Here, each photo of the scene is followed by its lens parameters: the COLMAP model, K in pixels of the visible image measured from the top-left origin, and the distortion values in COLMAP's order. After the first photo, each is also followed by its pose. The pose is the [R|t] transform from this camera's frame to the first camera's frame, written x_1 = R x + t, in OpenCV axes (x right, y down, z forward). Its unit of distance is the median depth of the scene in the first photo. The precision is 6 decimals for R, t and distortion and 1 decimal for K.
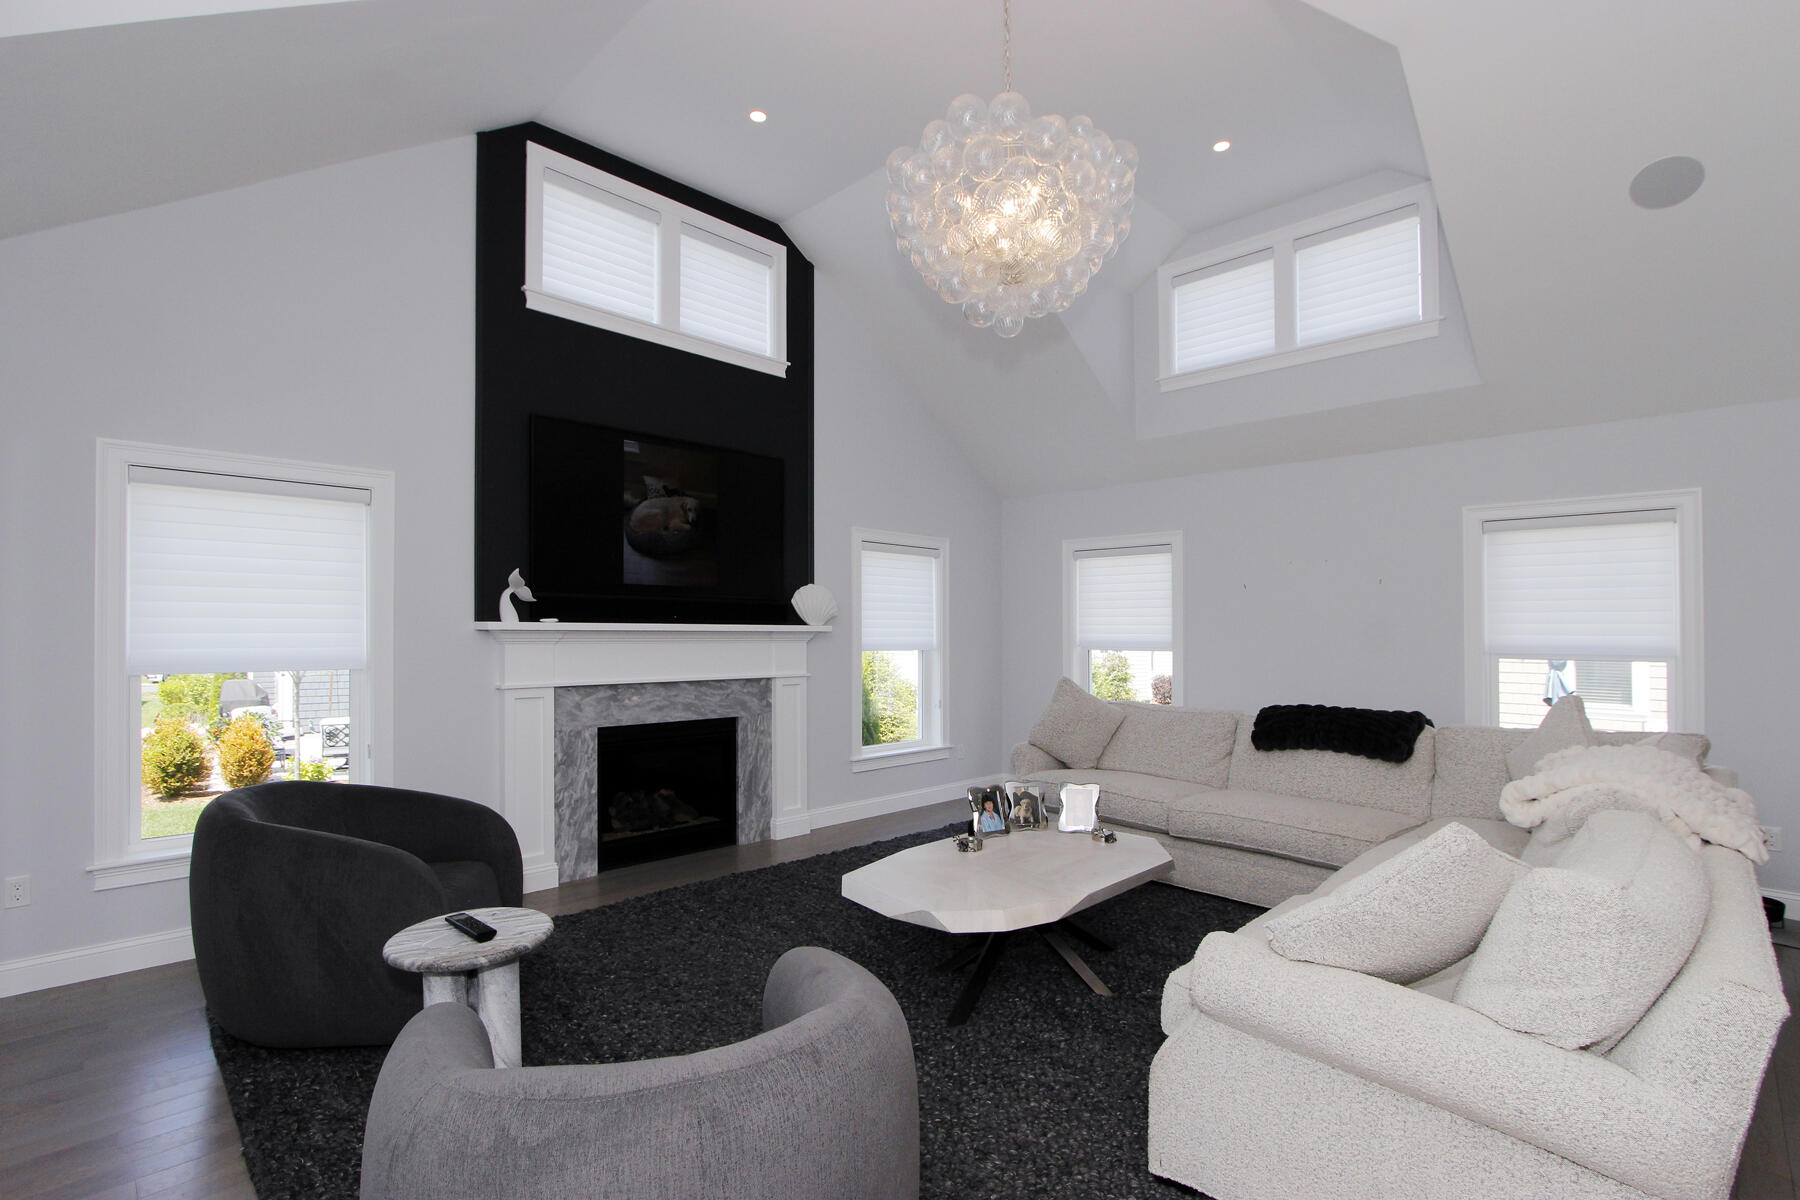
lens RADIAL K [[858.5, 0, 901.8], [0, 858.5, 607.8], [0, 0, 1]] dist [-0.000637, 0.000002]
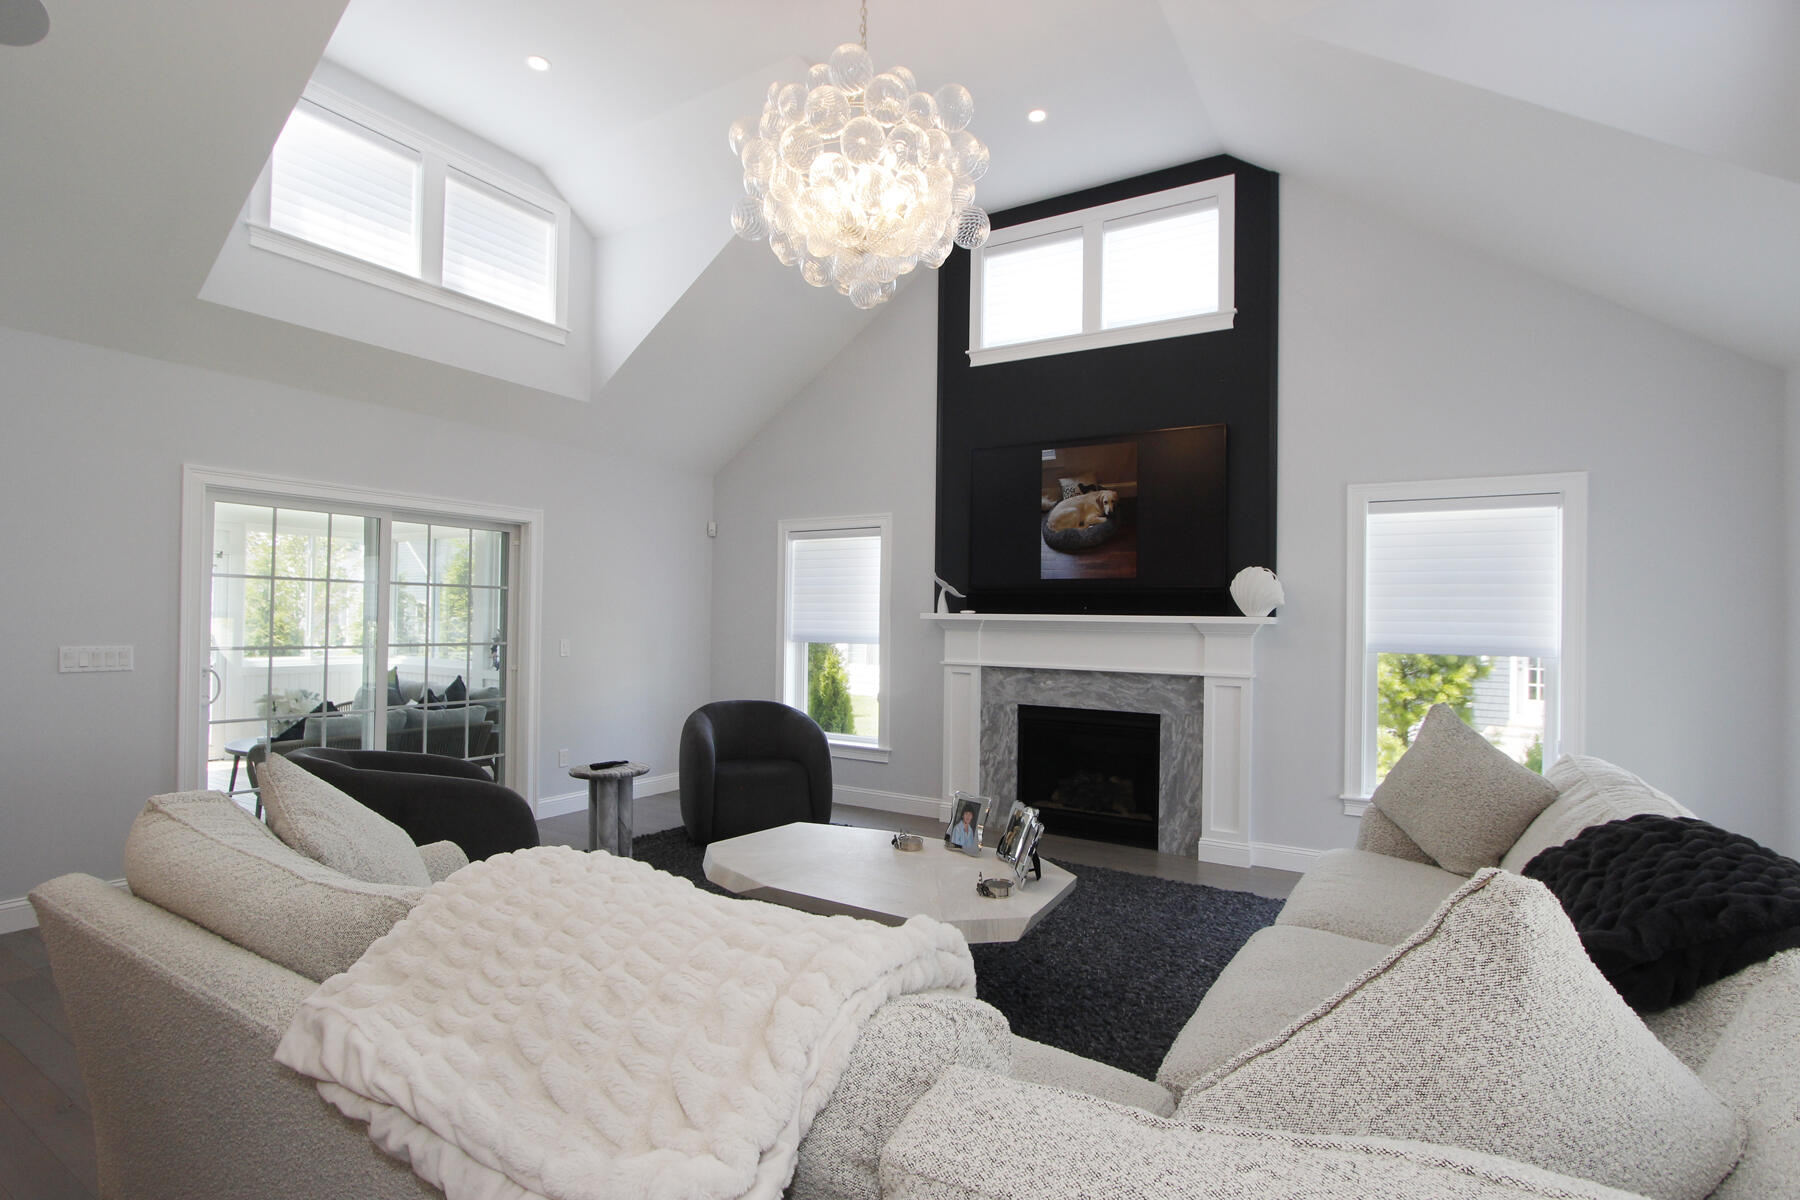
lens RADIAL K [[858.5, 0, 904.1], [0, 858.5, 609.2], [0, 0, 1]] dist [-0.000637, 0.000002]
pose [[0.244048, -0.013505, -0.969669, 0.681894], [0.012481, 0.999864, -0.010784, 0.019839], [0.969683, -0.009470, 0.244183, 0.525868]]
